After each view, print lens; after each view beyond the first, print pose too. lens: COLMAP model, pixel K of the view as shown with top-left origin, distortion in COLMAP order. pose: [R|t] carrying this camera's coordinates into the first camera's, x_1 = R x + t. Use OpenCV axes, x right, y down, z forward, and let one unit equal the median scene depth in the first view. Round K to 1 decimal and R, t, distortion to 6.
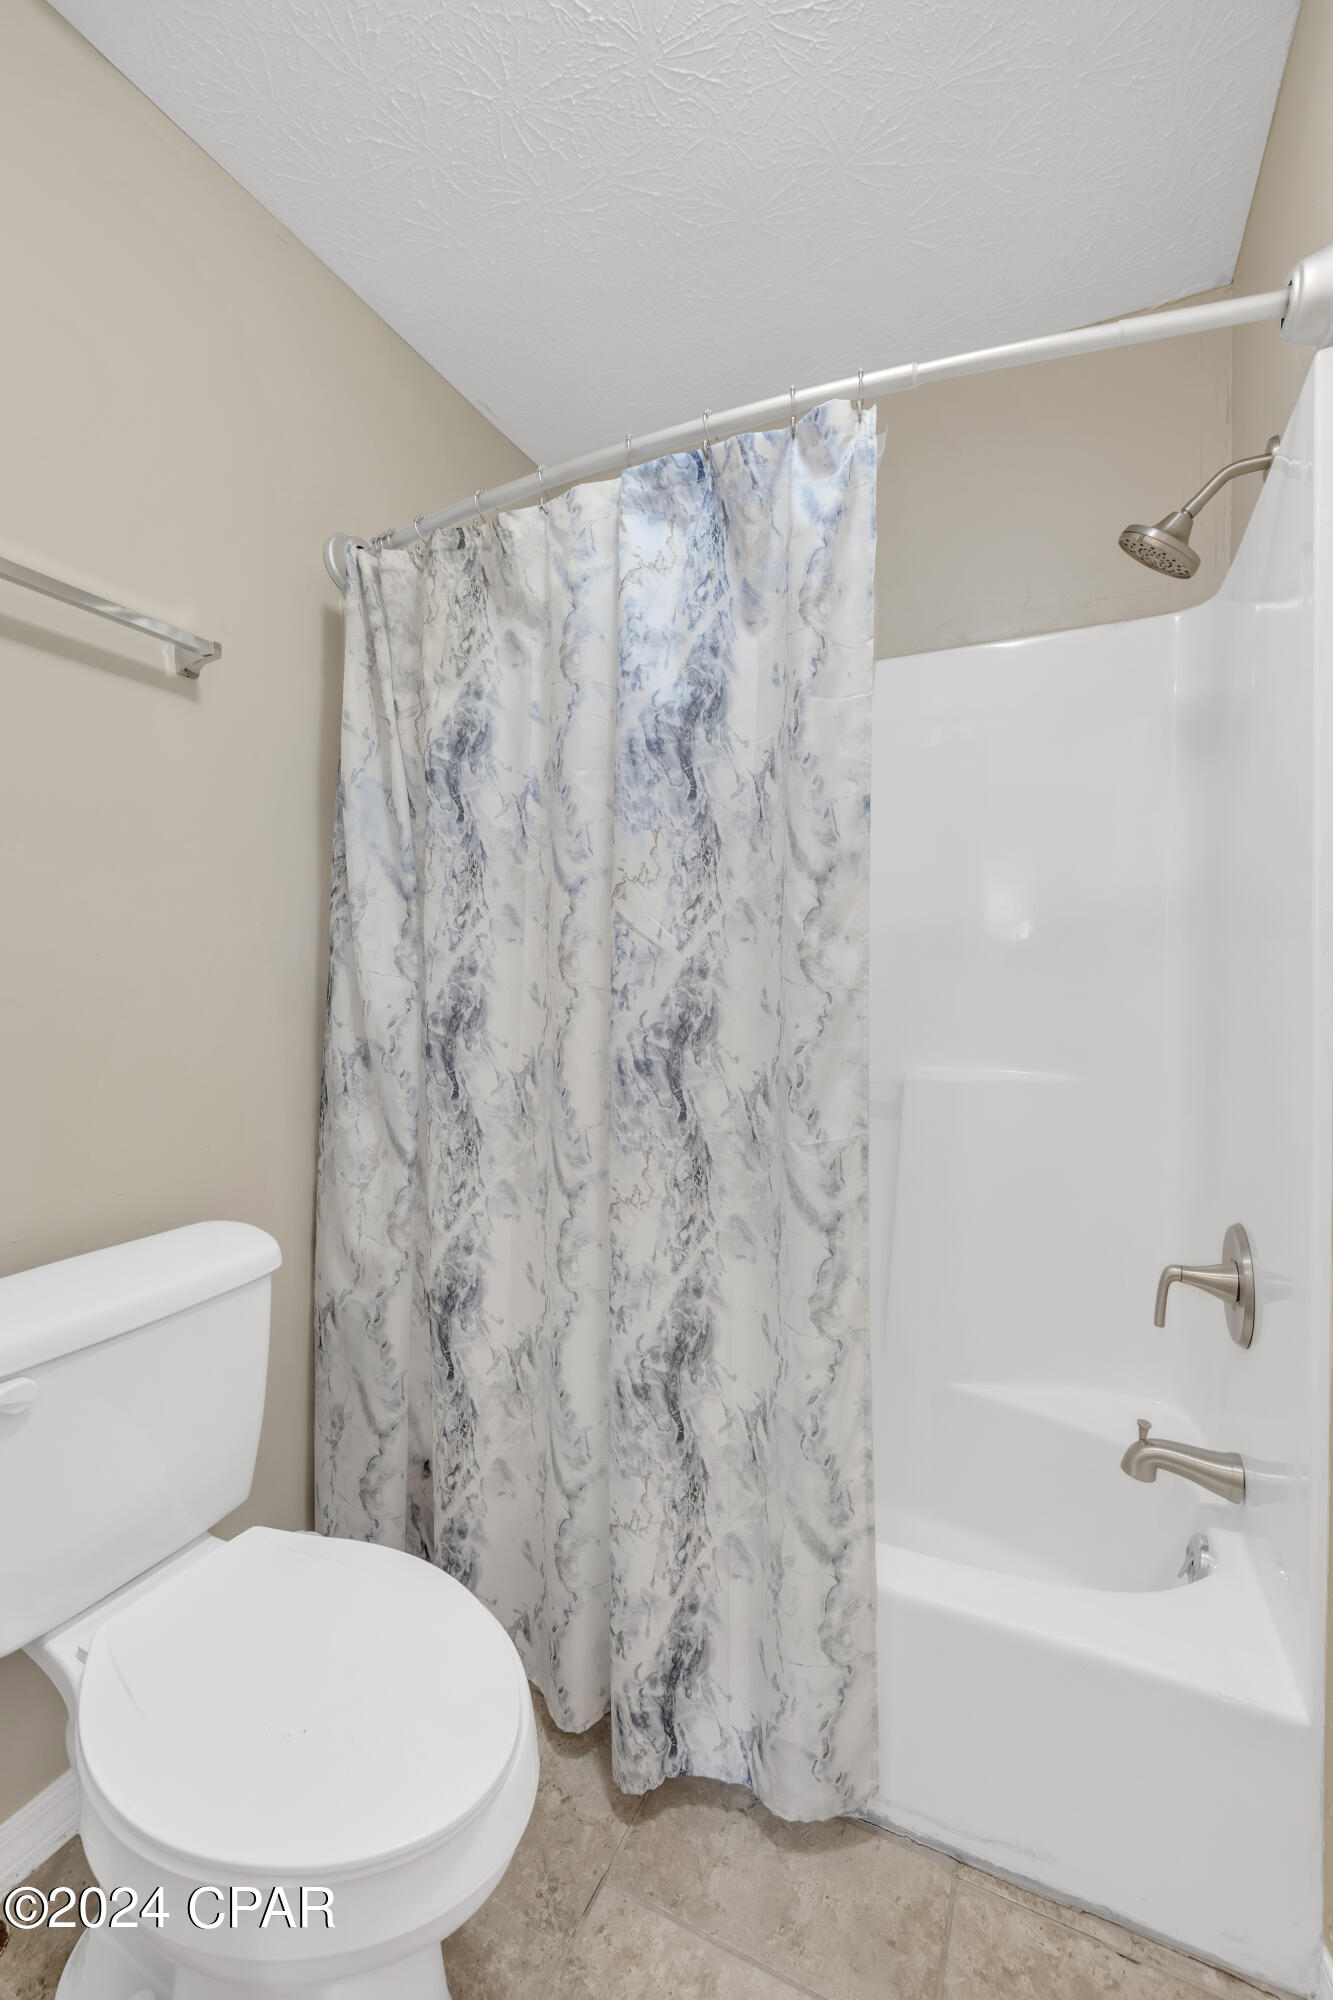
lens RADIAL K [[855.7, 0, 667.2], [0, 855.7, 990.5], [0, 0, 1]] dist [0.001684, -0.000700]
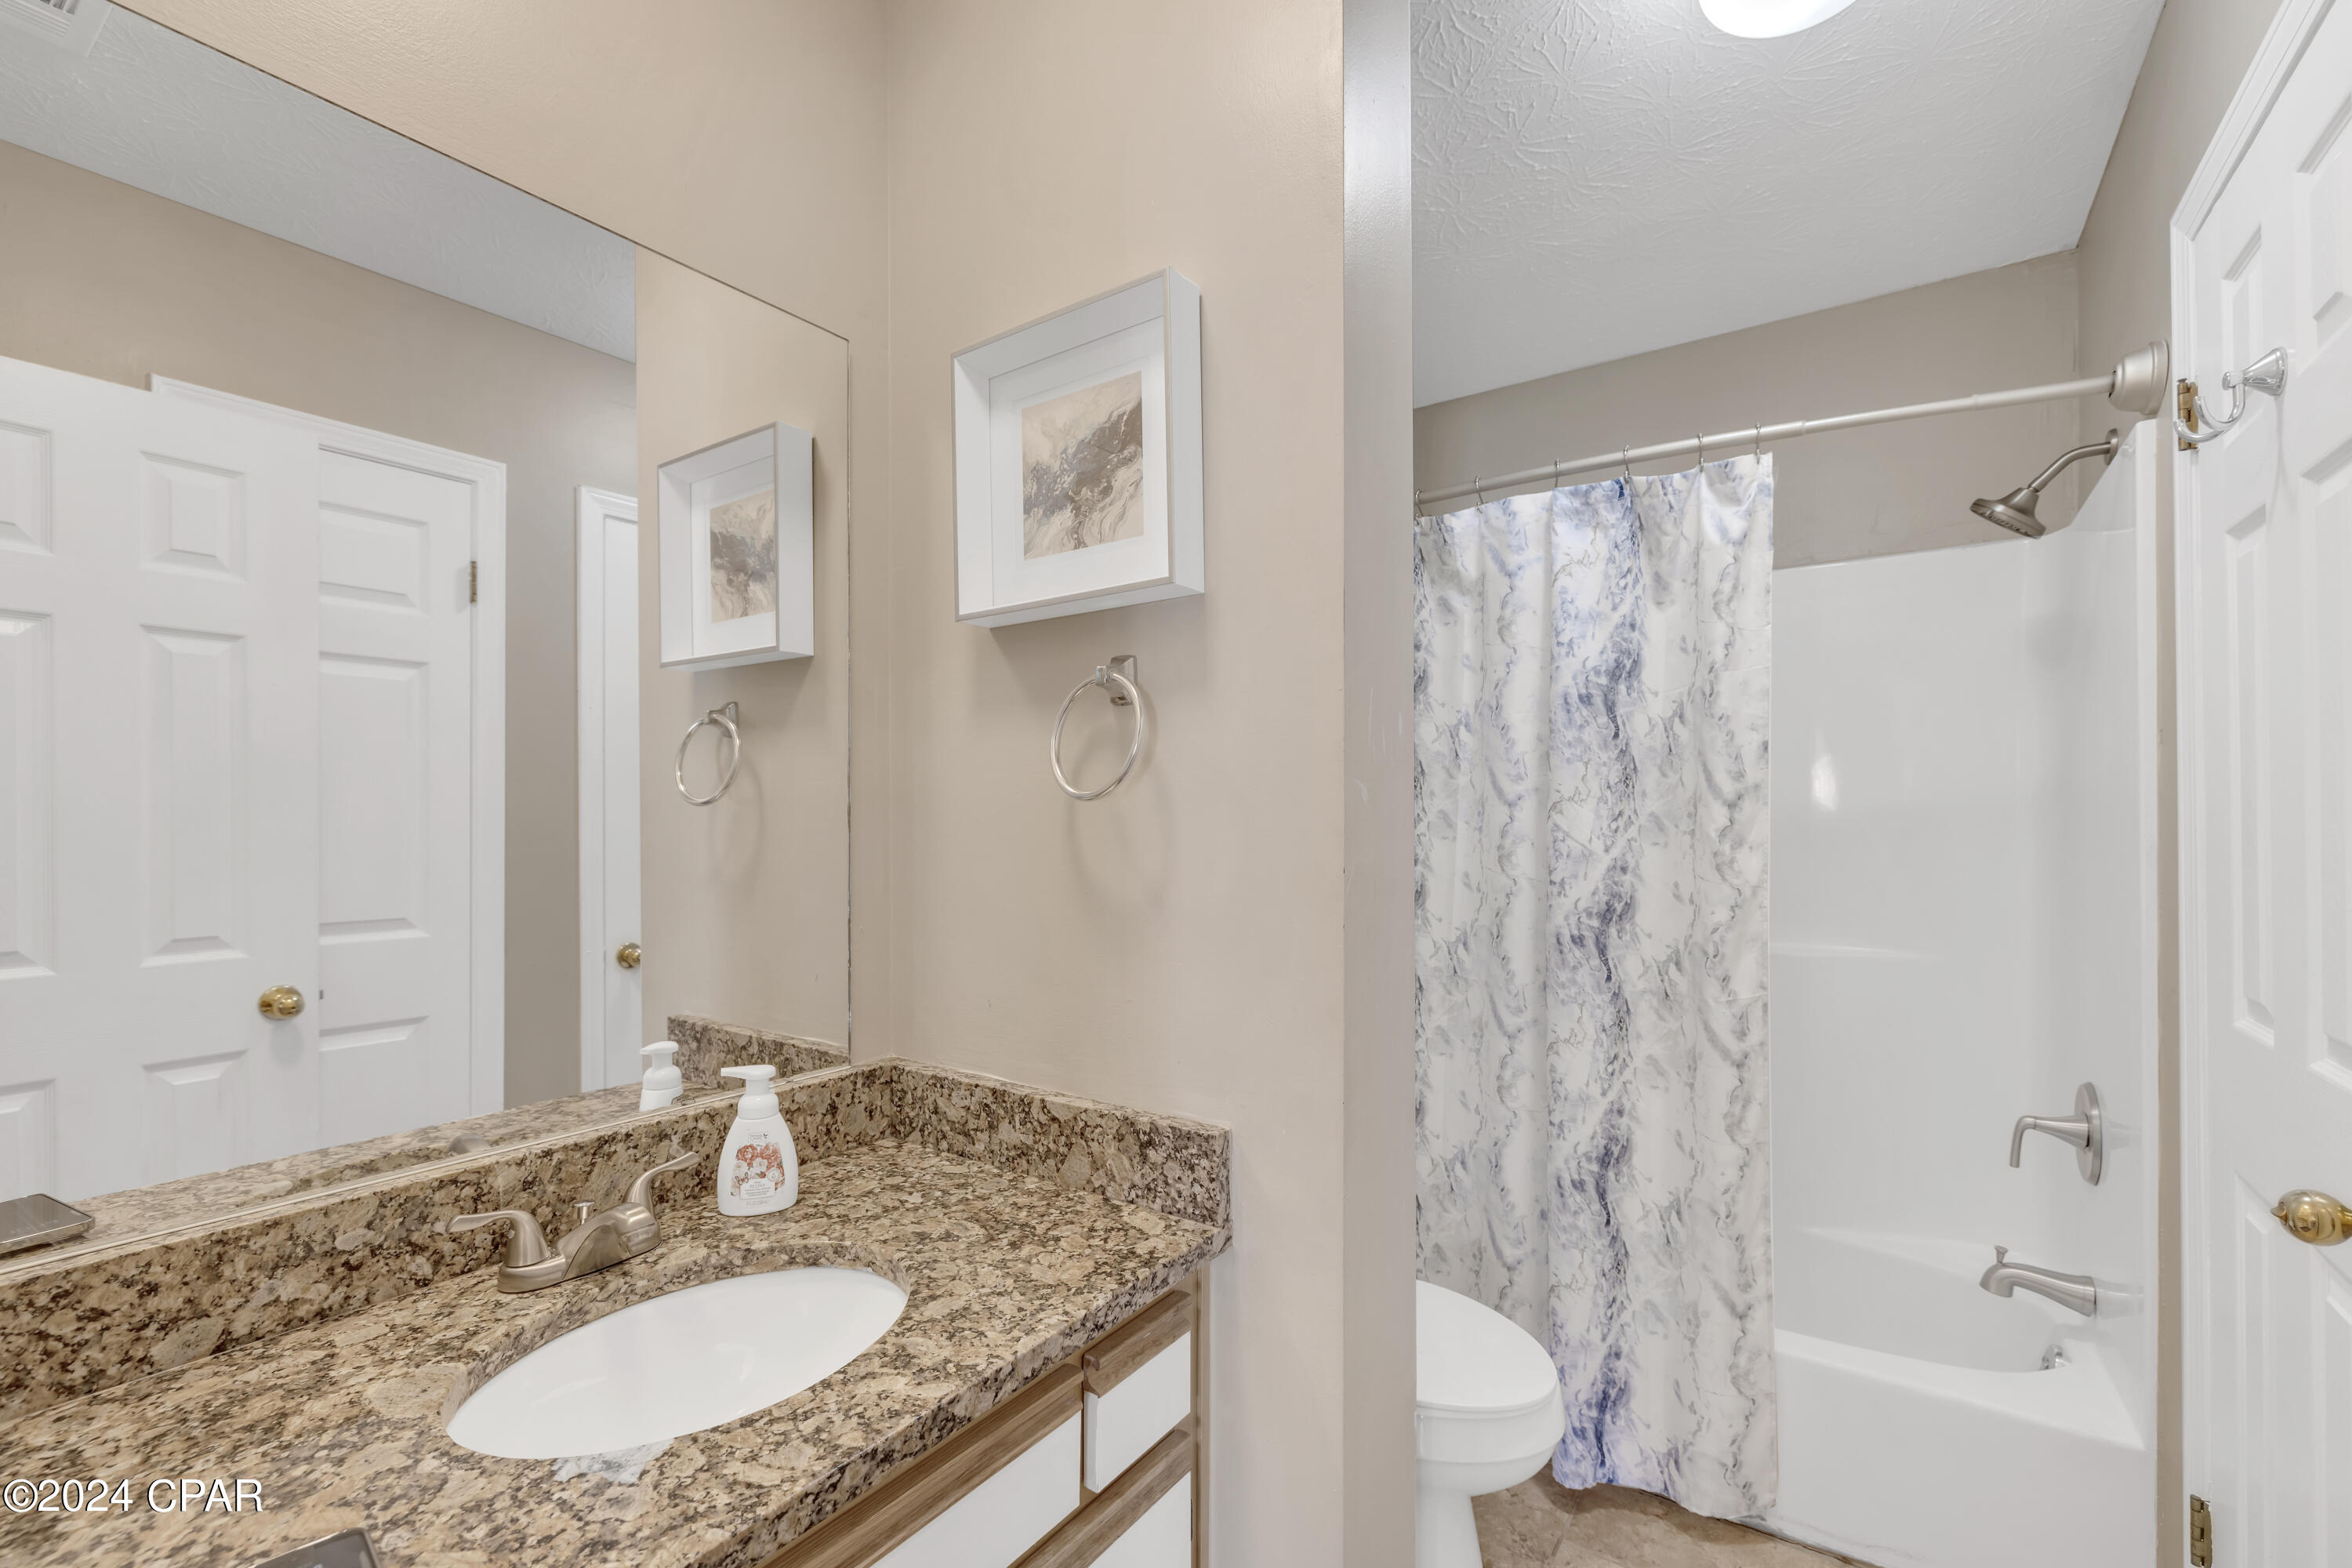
lens RADIAL K [[1006.3, 0, 1190.9], [0, 1006.3, 823.4], [0, 0, 1]] dist [0.001684, -0.000700]
pose [[0.987076, -0.002298, -0.160236, -0.368673], [0.000403, 0.999930, -0.011860, -0.073788], [0.160252, 0.011643, 0.987007, -0.638666]]
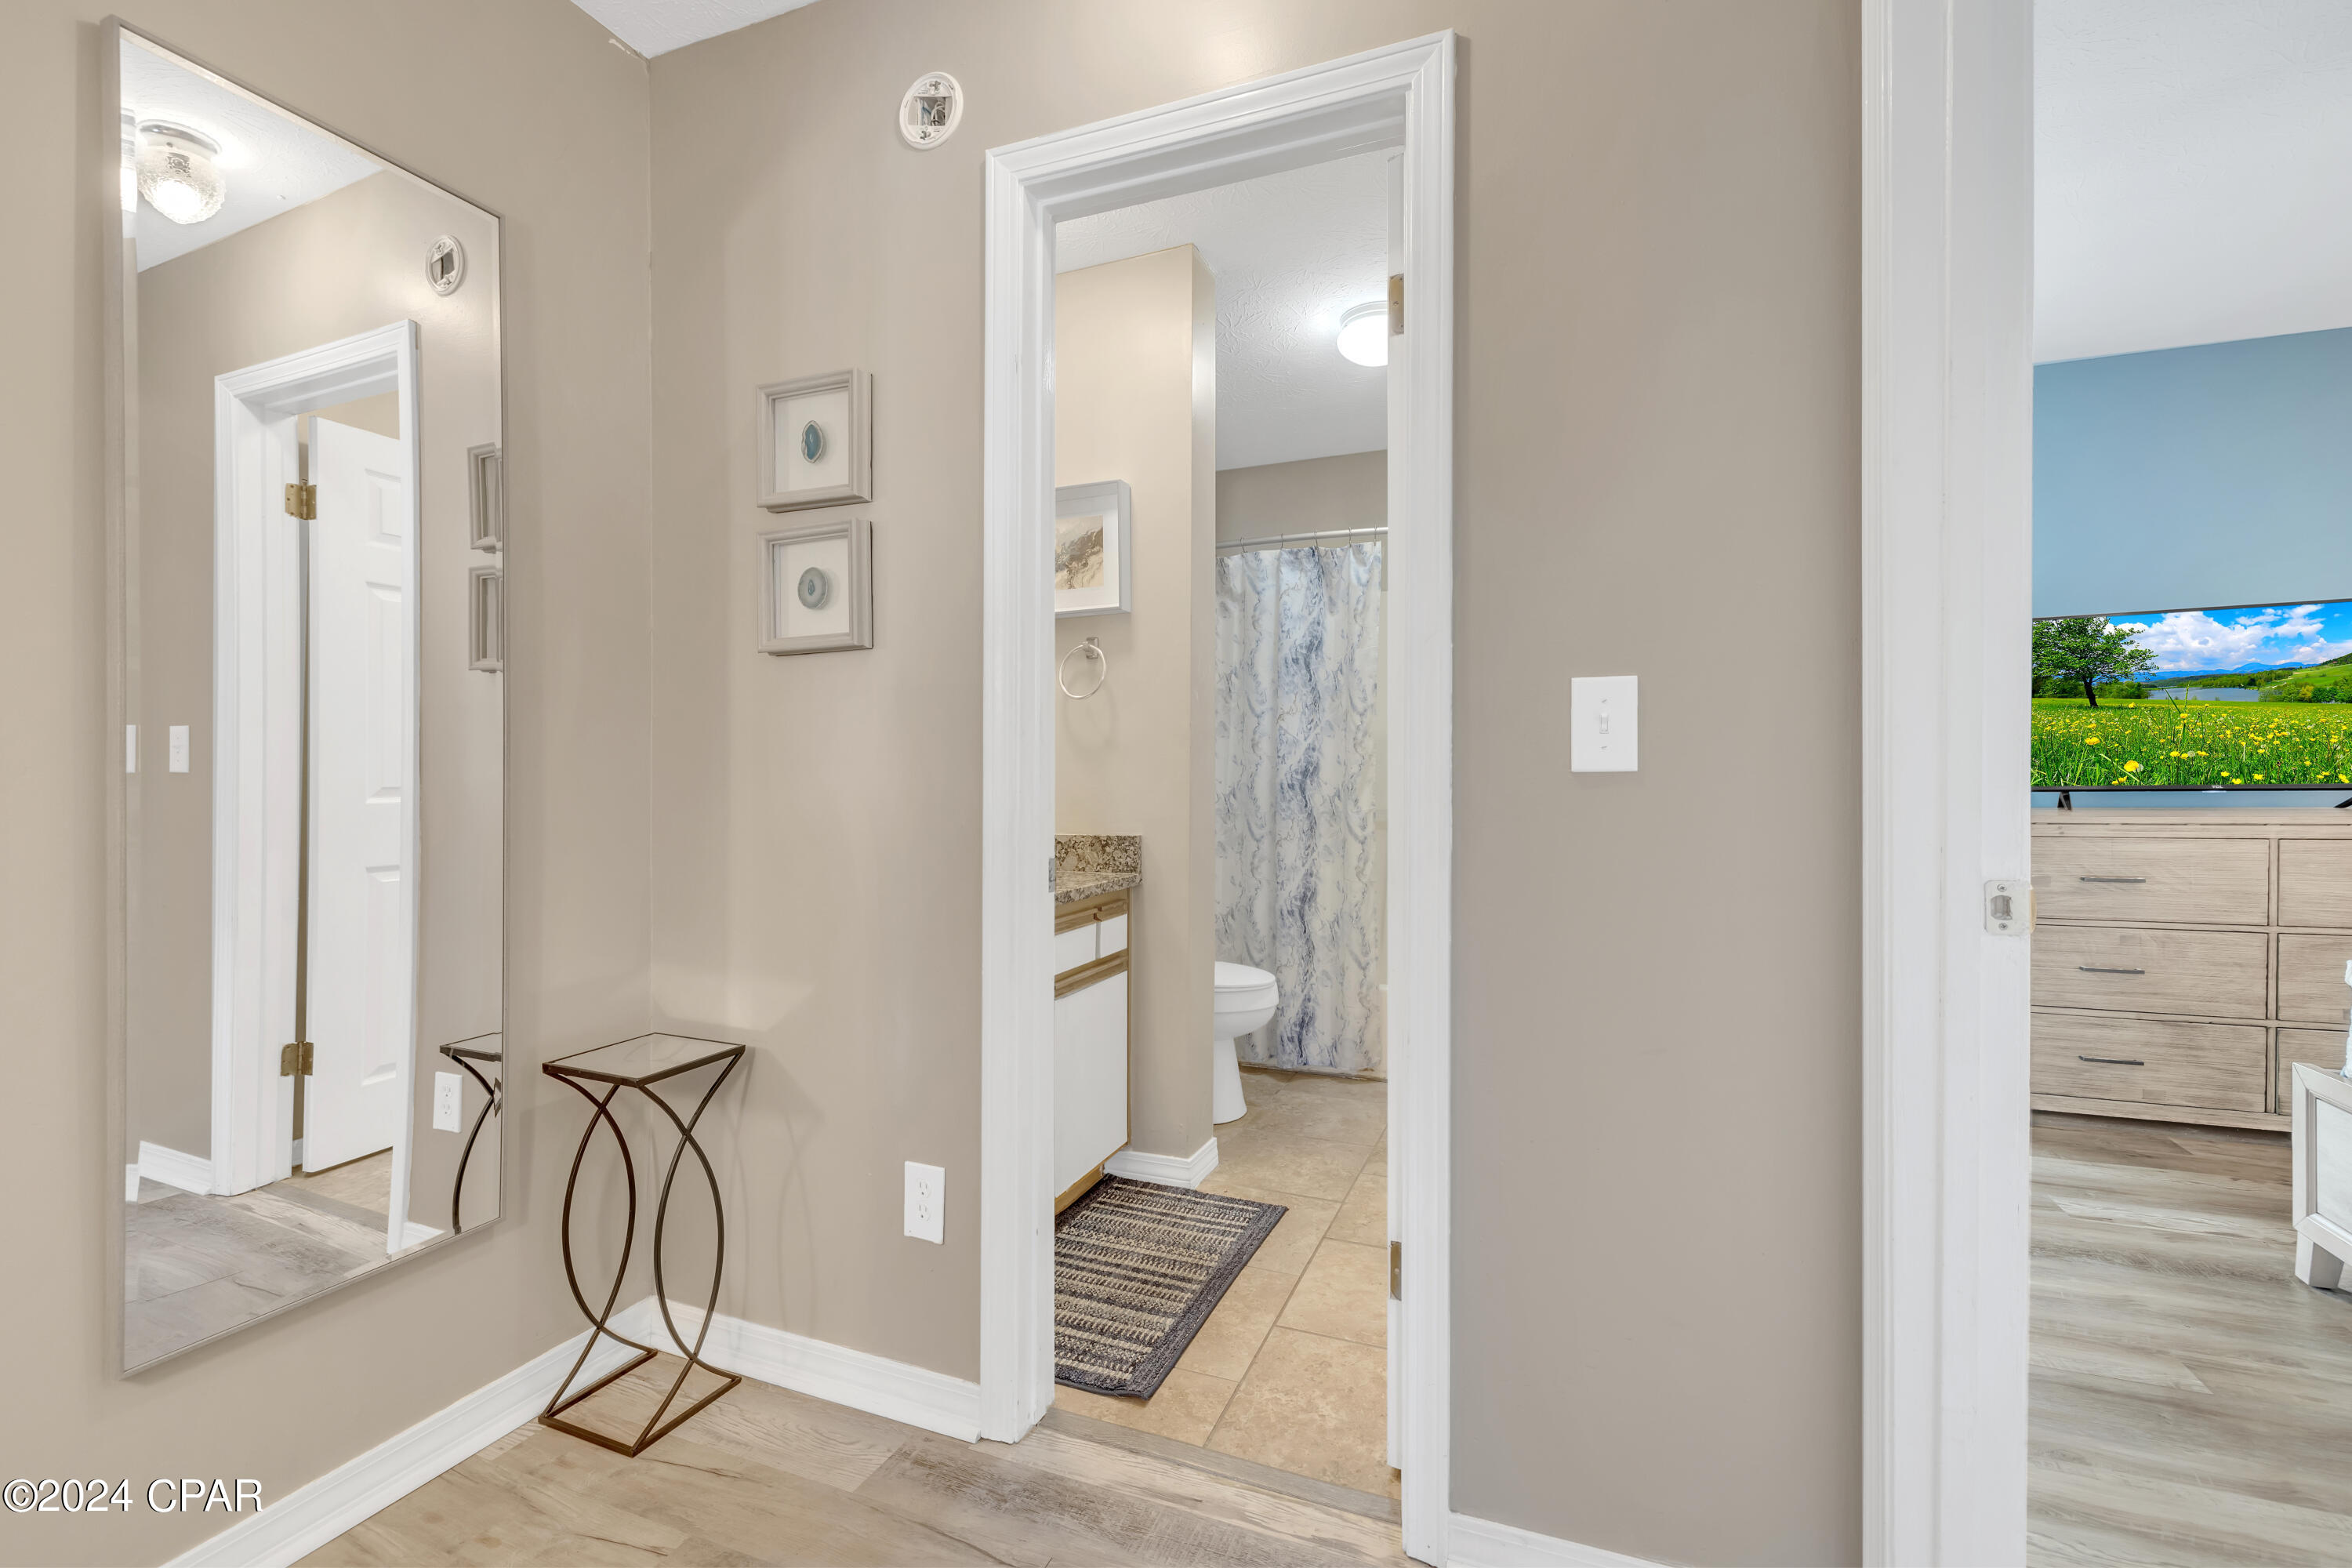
lens RADIAL K [[1006.3, 0, 1172.2], [0, 1006.3, 791.4], [0, 0, 1]] dist [0.001684, -0.000700]
pose [[0.998873, 0.000548, 0.047468, -0.523507], [-0.000734, 0.999992, 0.003890, 0.092808], [-0.047465, -0.003921, 0.998865, -1.984223]]
